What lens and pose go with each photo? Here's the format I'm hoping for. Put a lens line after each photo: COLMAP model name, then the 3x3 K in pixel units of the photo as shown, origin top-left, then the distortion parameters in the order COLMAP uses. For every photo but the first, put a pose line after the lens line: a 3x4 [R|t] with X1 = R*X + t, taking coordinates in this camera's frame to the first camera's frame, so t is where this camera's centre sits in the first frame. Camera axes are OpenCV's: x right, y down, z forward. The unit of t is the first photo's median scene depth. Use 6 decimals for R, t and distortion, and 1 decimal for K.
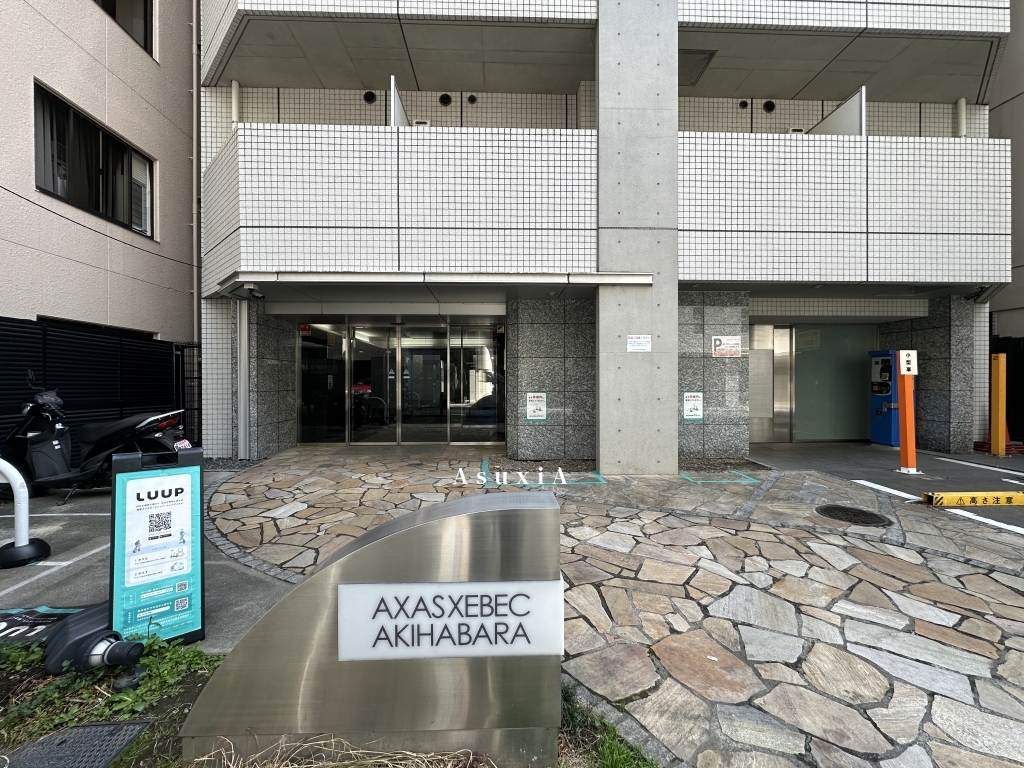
lens RADIAL K [[407.9, 0, 510.4], [0, 407.9, 381.4], [0, 0, 1]] dist [-0.005703, 0.001636]
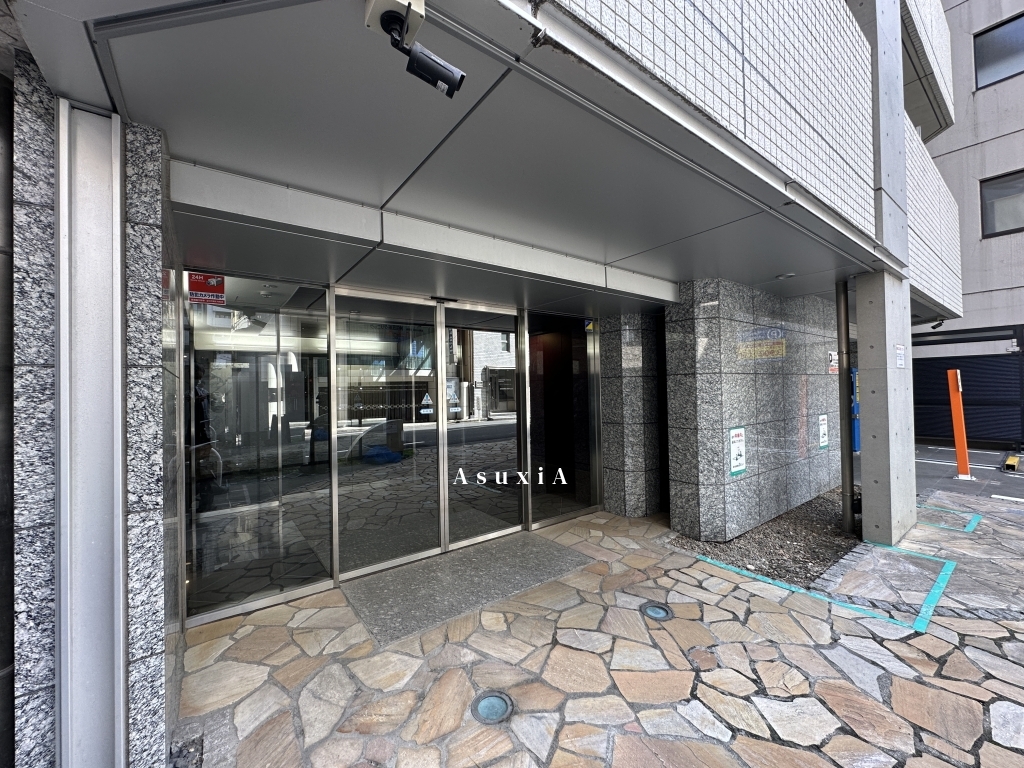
lens RADIAL K [[407.9, 0, 512.4], [0, 407.9, 382.7], [0, 0, 1]] dist [-0.005703, 0.001636]
pose [[0.823119, -0.006138, 0.567835, -0.672577], [0.020820, 0.999595, -0.019375, -0.044521], [-0.567486, 0.027770, 0.822914, 0.777559]]
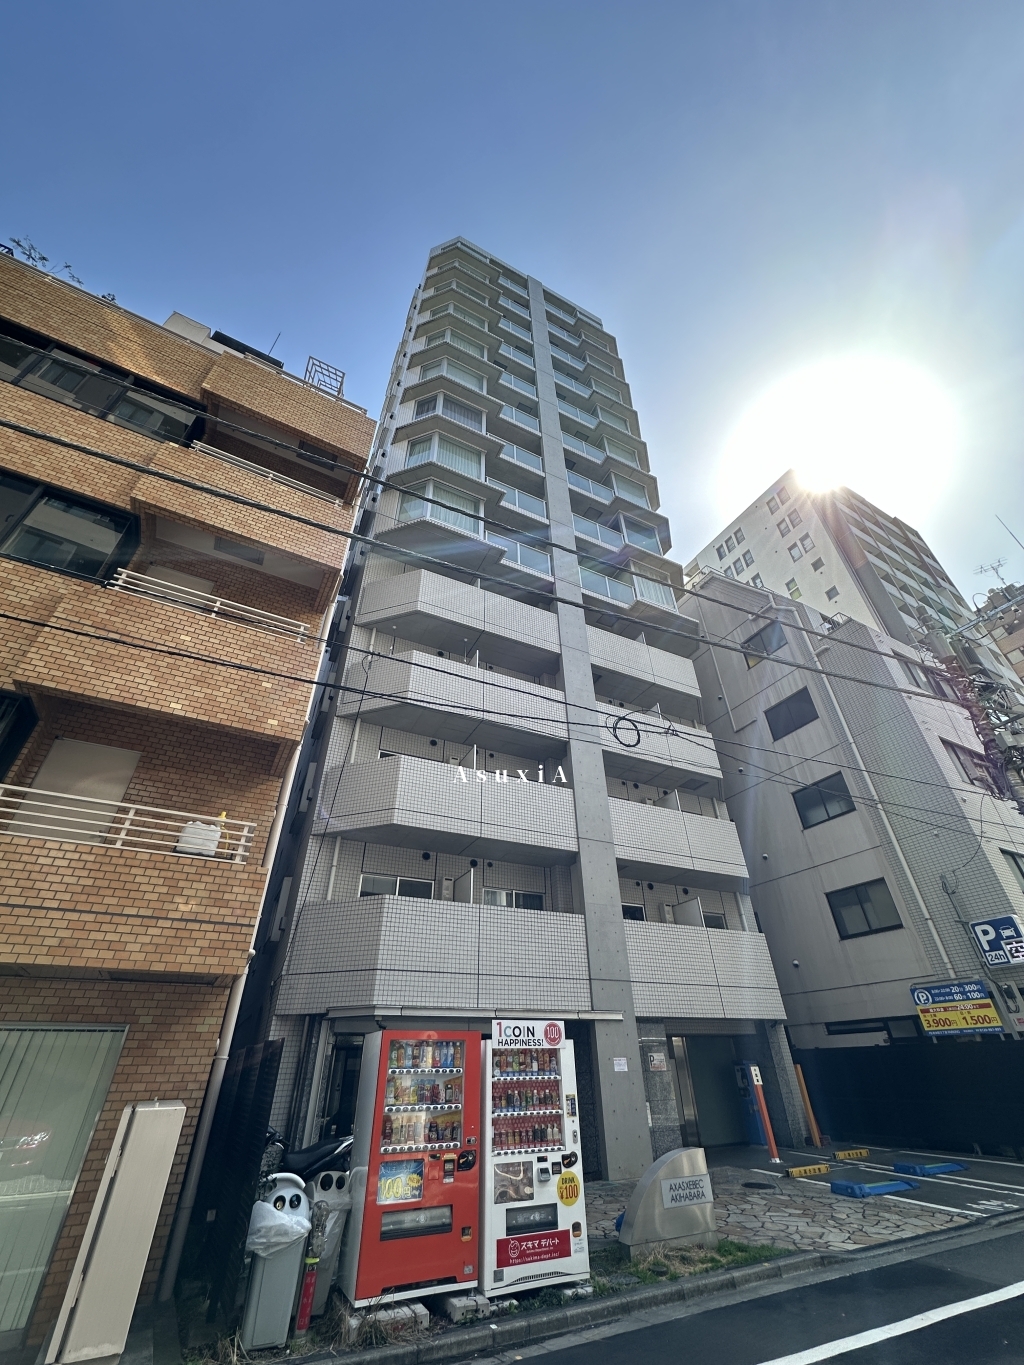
lens RADIAL K [[543.7, 0, 510.8], [0, 543.7, 683.1], [0, 0, 1]] dist [-0.005703, 0.001636]
pose [[0.909825, 0.229764, 0.345582, -1.086821], [0.016573, 0.811963, -0.583473, -0.073642], [-0.414661, 0.536586, 0.734937, -1.092621]]
